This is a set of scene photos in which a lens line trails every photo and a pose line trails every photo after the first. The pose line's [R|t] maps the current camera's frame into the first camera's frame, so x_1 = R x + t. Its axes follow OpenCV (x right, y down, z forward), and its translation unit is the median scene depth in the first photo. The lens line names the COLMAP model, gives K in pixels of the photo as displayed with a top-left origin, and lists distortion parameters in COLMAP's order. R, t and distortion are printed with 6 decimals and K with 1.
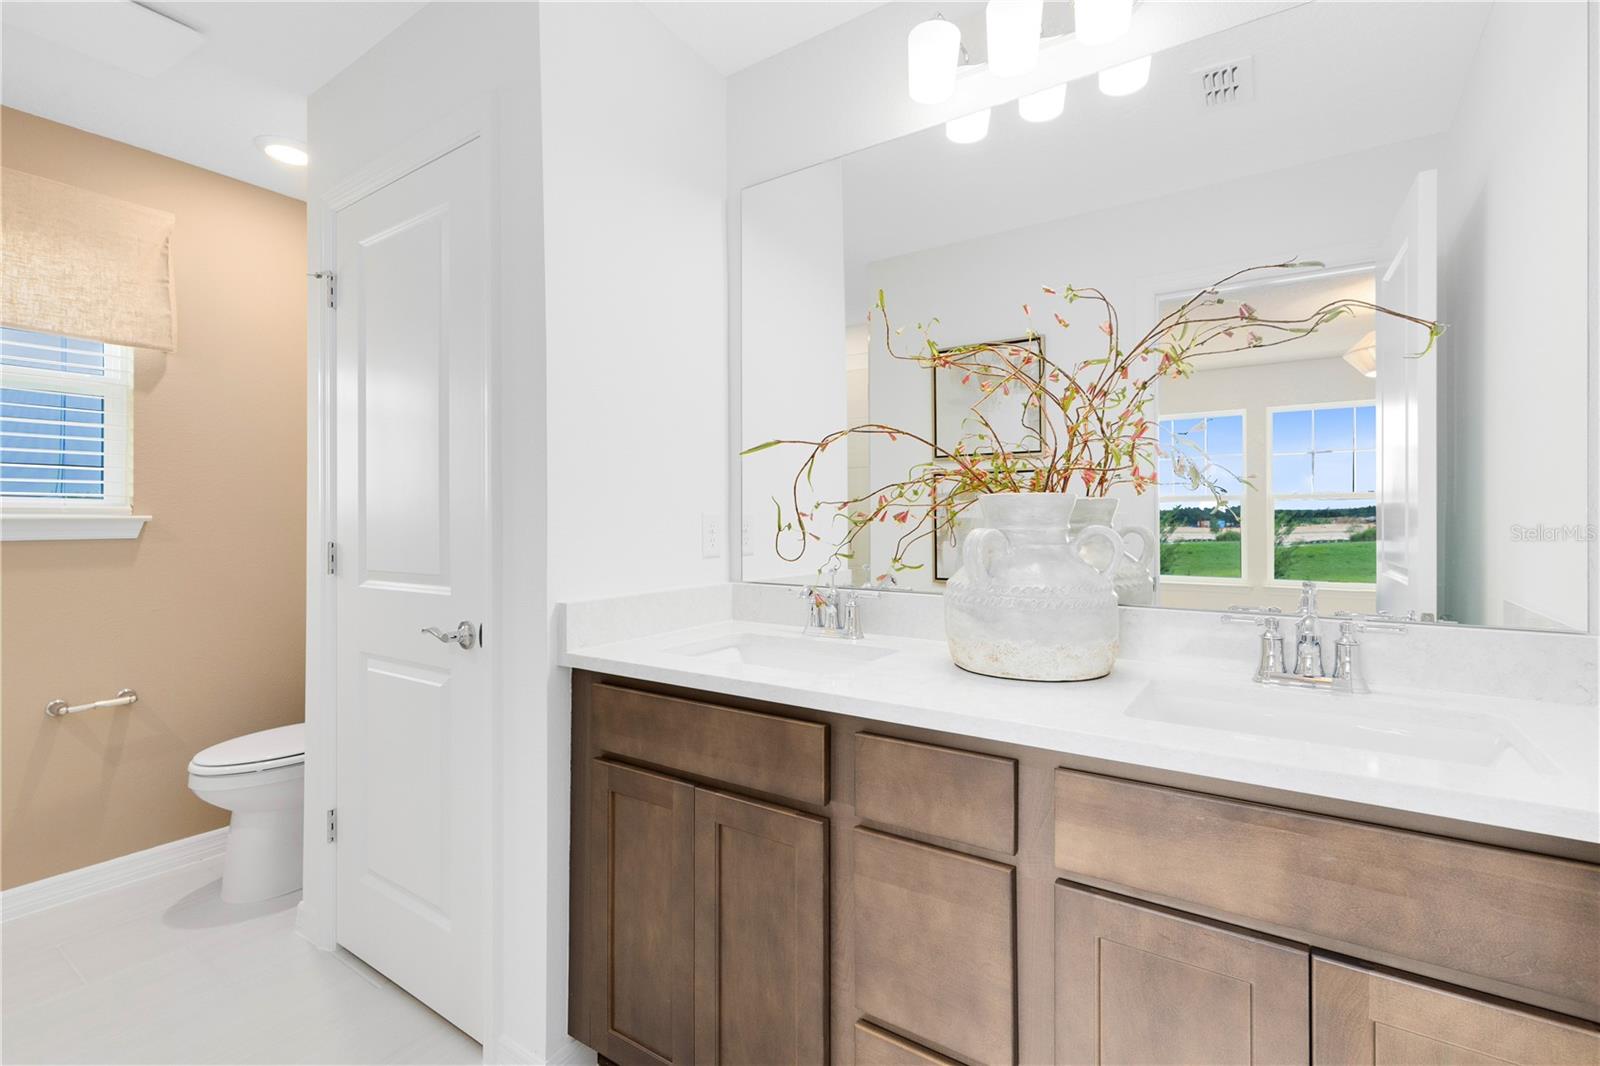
lens RADIAL K [[724.2, 0, 803.9], [0, 724.2, 515.9], [0, 0, 1]] dist [0.001487, 0.000188]
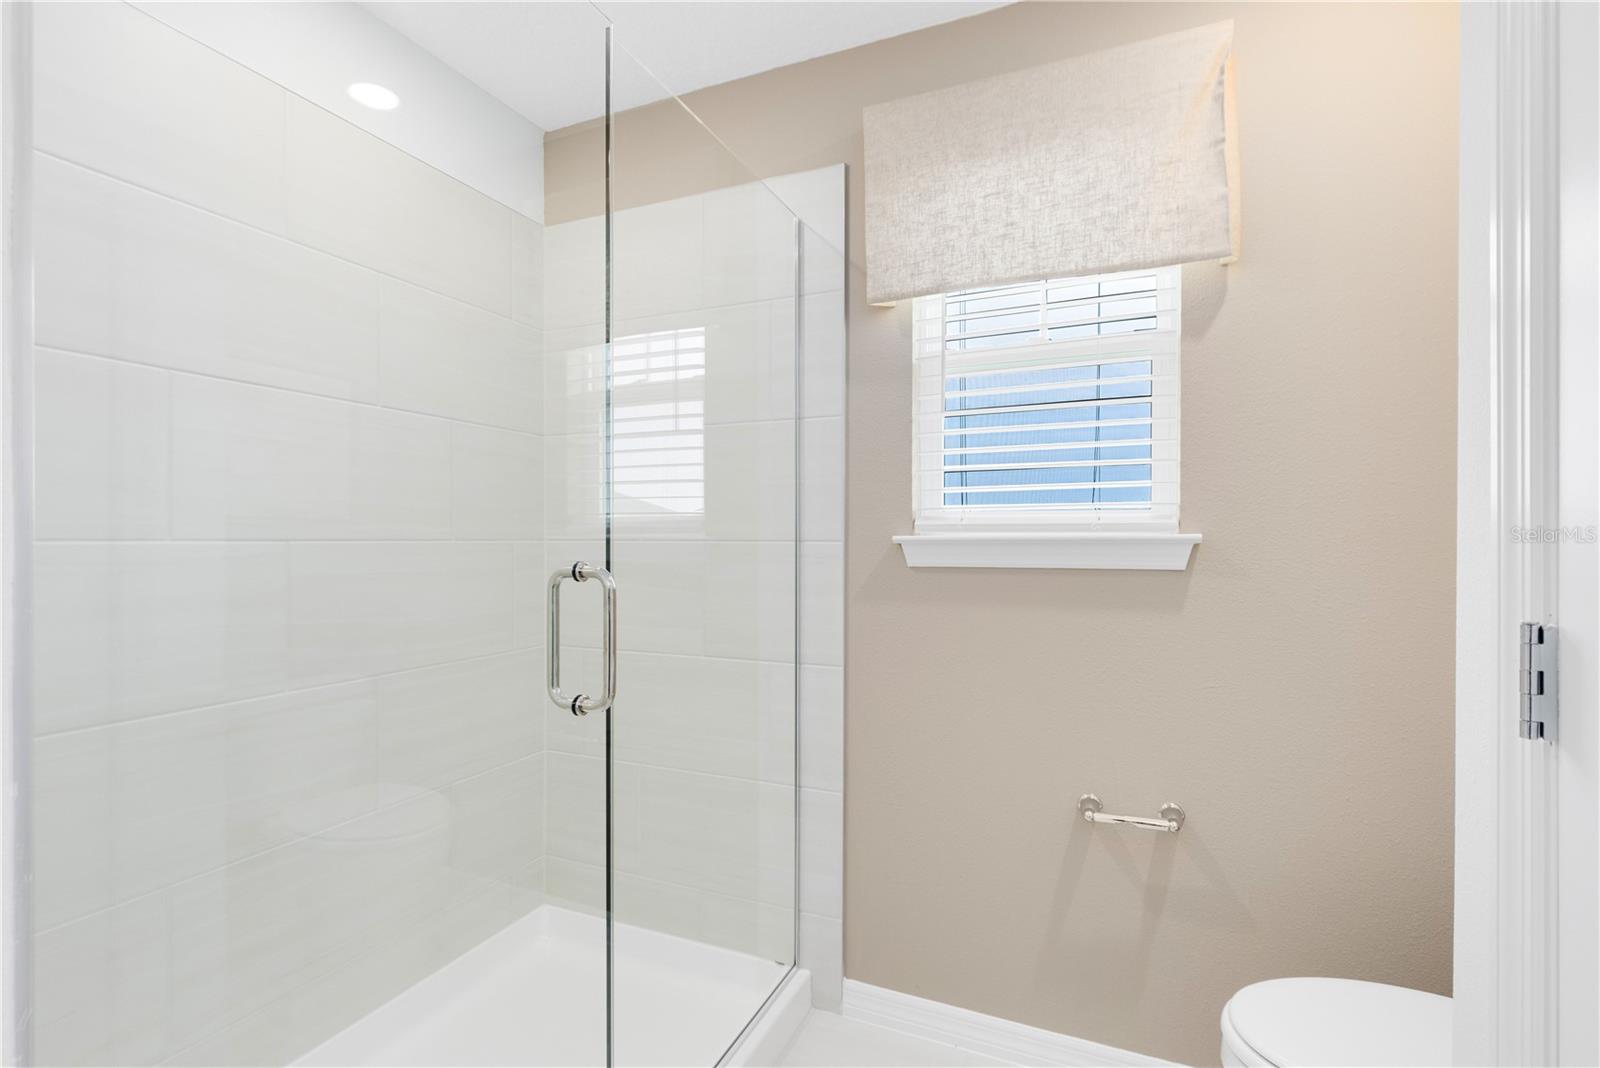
lens RADIAL K [[742.6, 0, 803.4], [0, 742.6, 540.7], [0, 0, 1]] dist [0.003823, 0.000597]
pose [[0.193350, -0.001209, -0.981129, -0.350886], [0.004071, 0.999992, -0.000430, 0.004392], [0.981121, -0.003911, 0.193353, 0.551660]]
